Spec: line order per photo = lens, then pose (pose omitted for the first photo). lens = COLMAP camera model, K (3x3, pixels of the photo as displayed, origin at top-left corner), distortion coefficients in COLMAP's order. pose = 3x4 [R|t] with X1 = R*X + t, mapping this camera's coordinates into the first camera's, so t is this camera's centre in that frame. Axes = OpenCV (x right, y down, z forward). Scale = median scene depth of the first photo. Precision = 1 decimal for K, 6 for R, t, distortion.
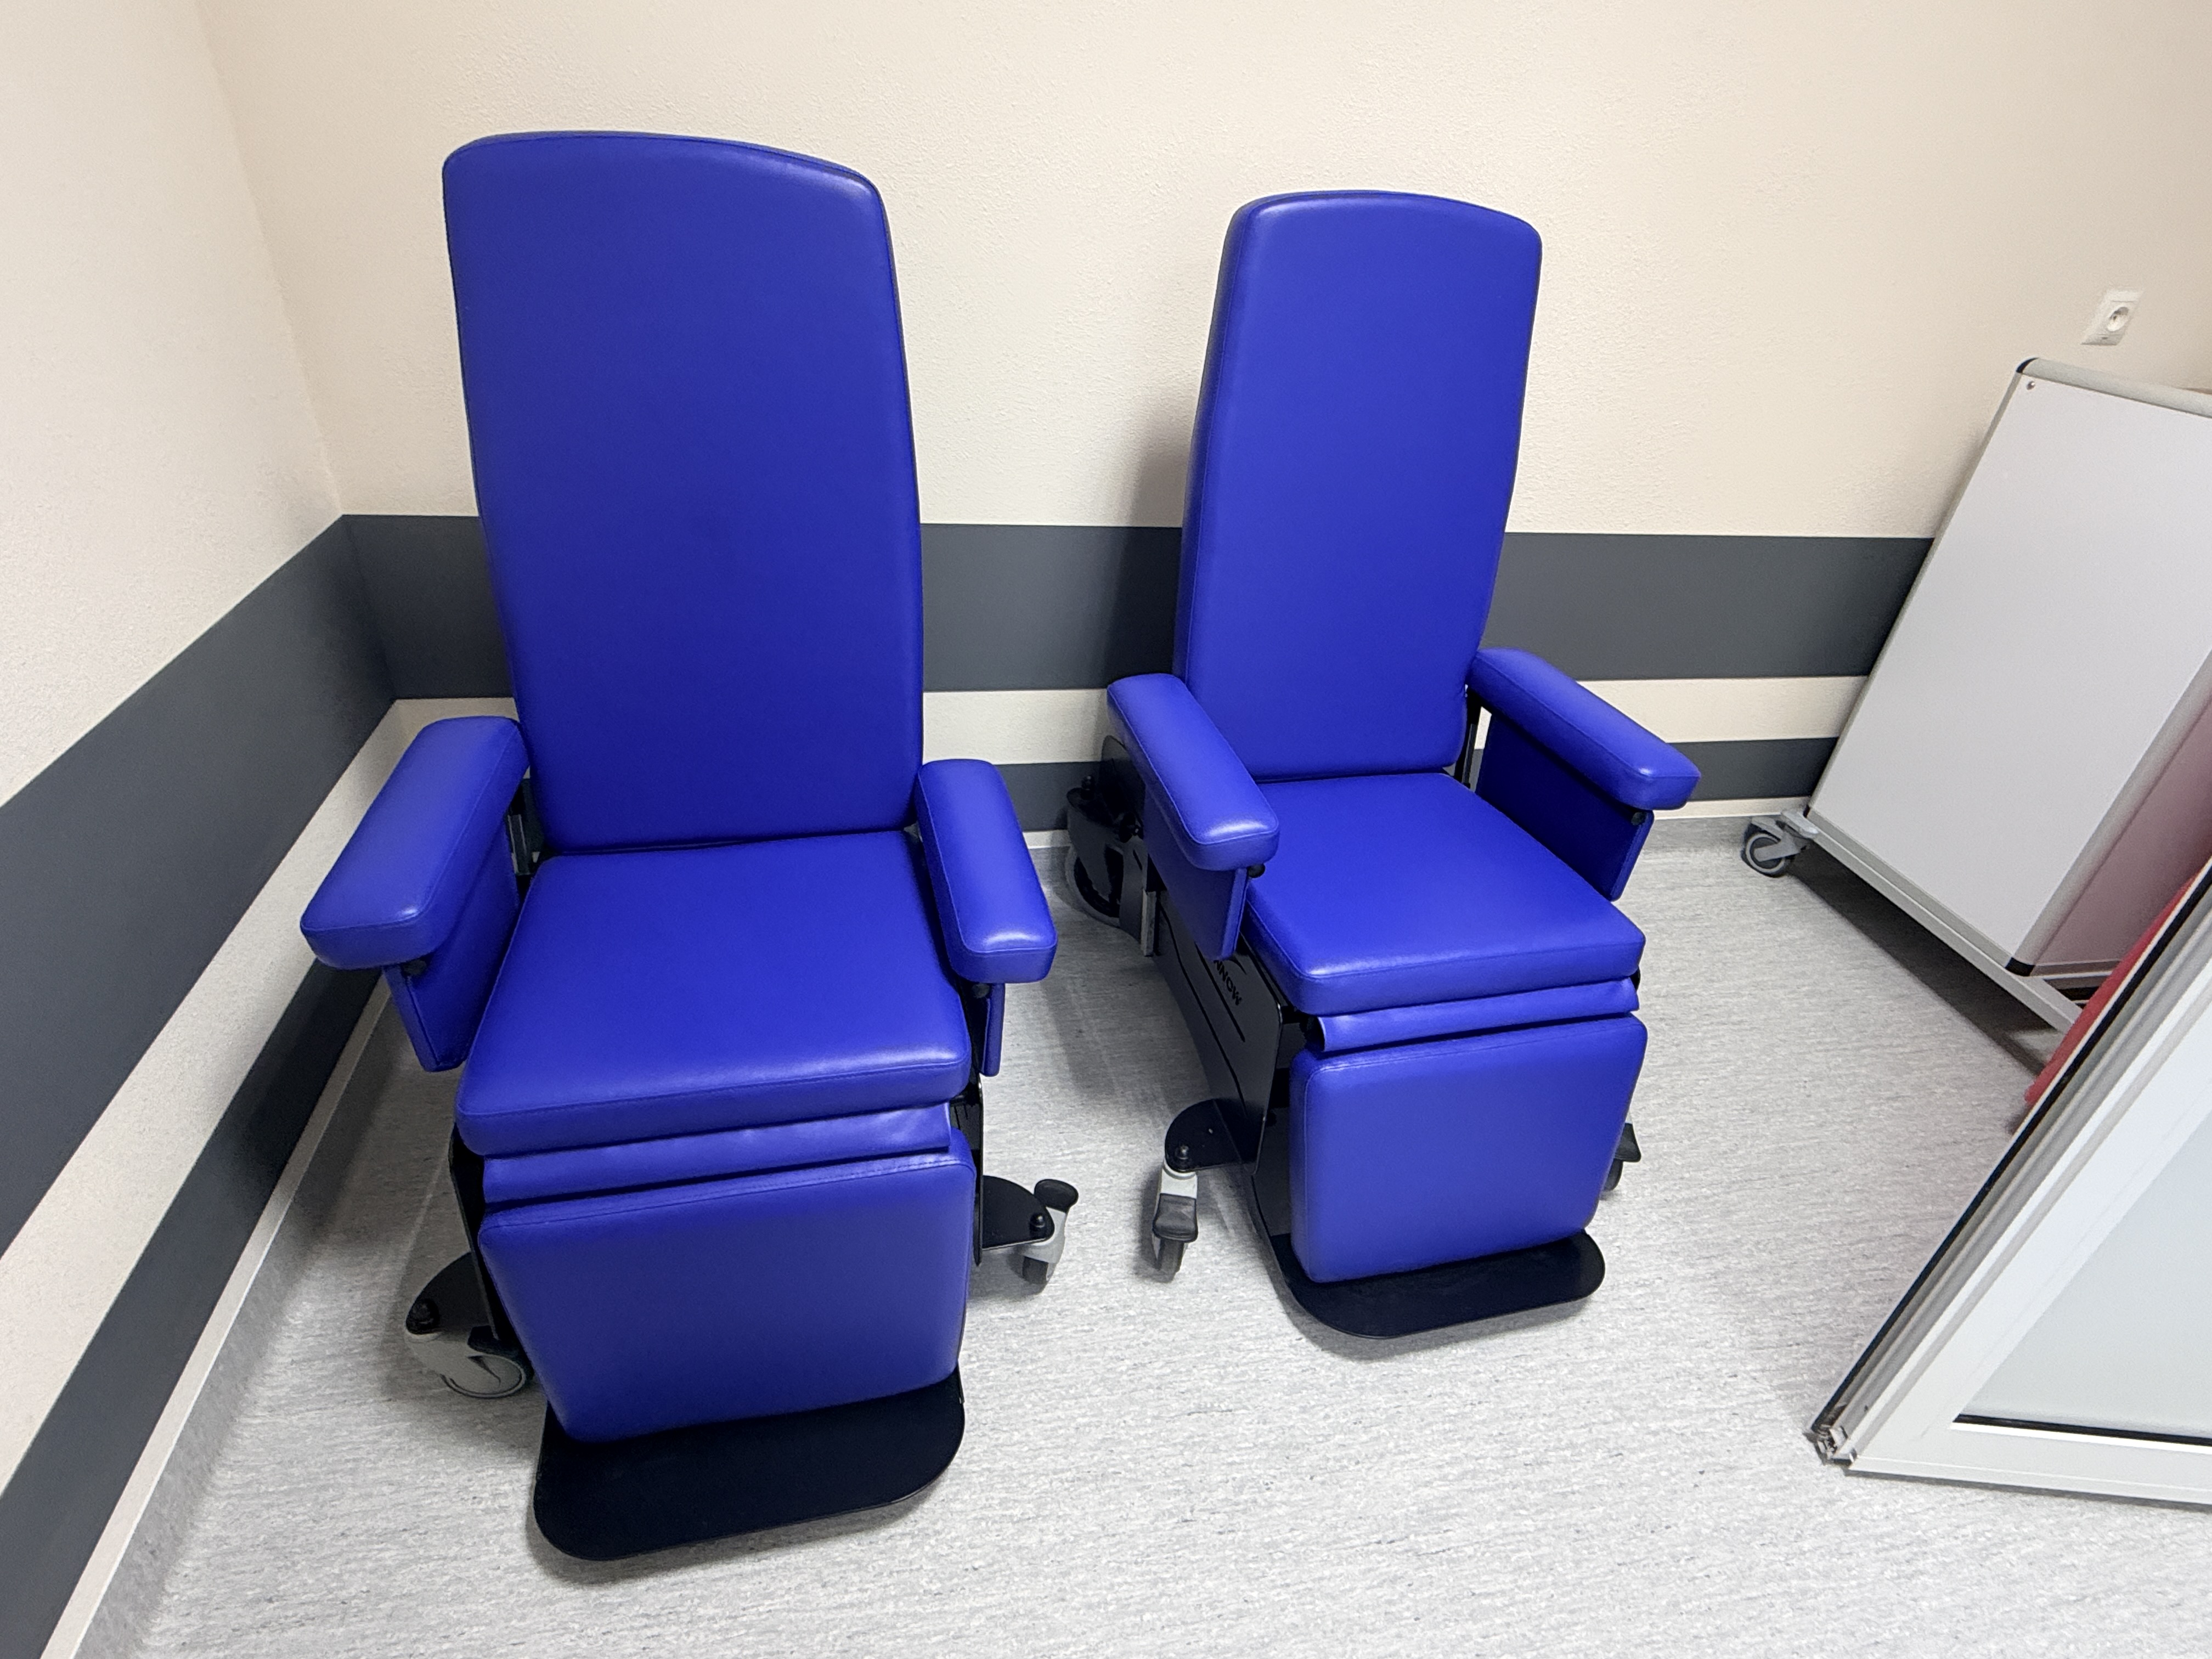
lens RADIAL K [[1105.1, 0, 1105.9], [0, 1105.1, 816.3], [0, 0, 1]] dist [-0.006120, -0.000482]
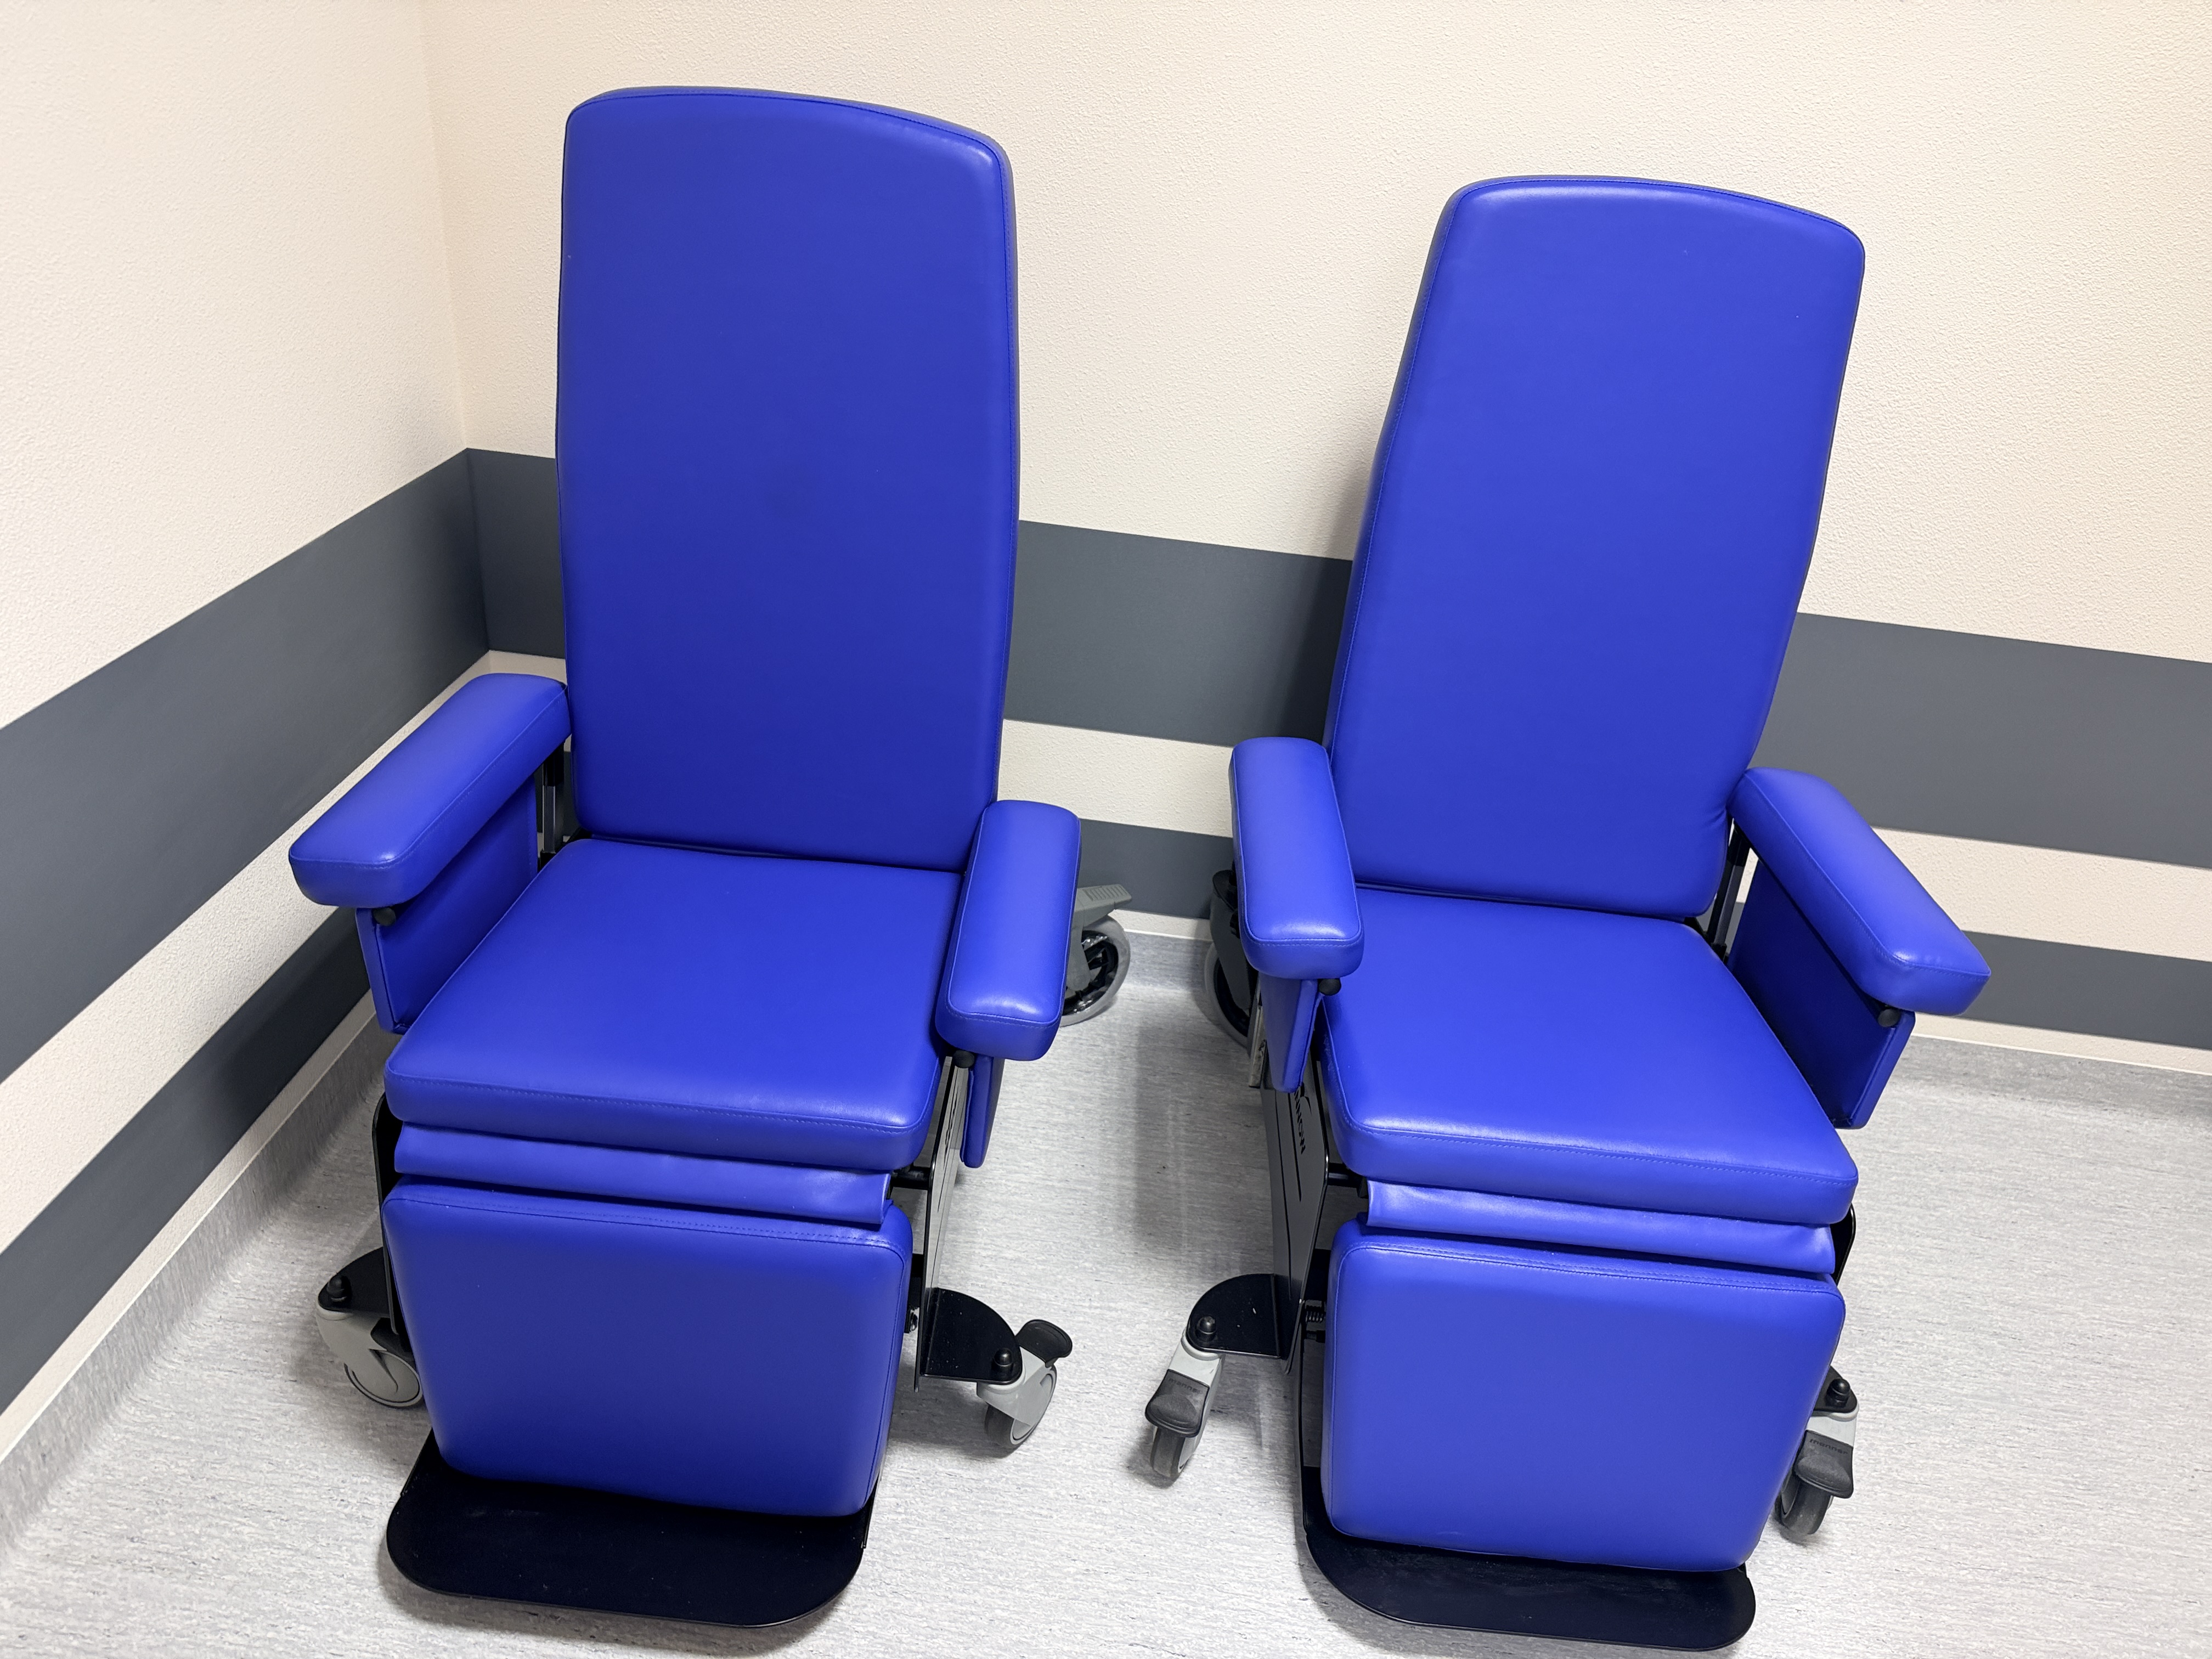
lens RADIAL K [[1514.5, 0, 1119.4], [0, 1514.5, 821.6], [0, 0, 1]] dist [0.022902, -0.030750]
pose [[0.959251, 0.152631, -0.237783, 0.230055], [-0.168704, 0.984465, -0.048657, 0.009432], [0.226662, 0.086789, 0.970099, -0.119712]]
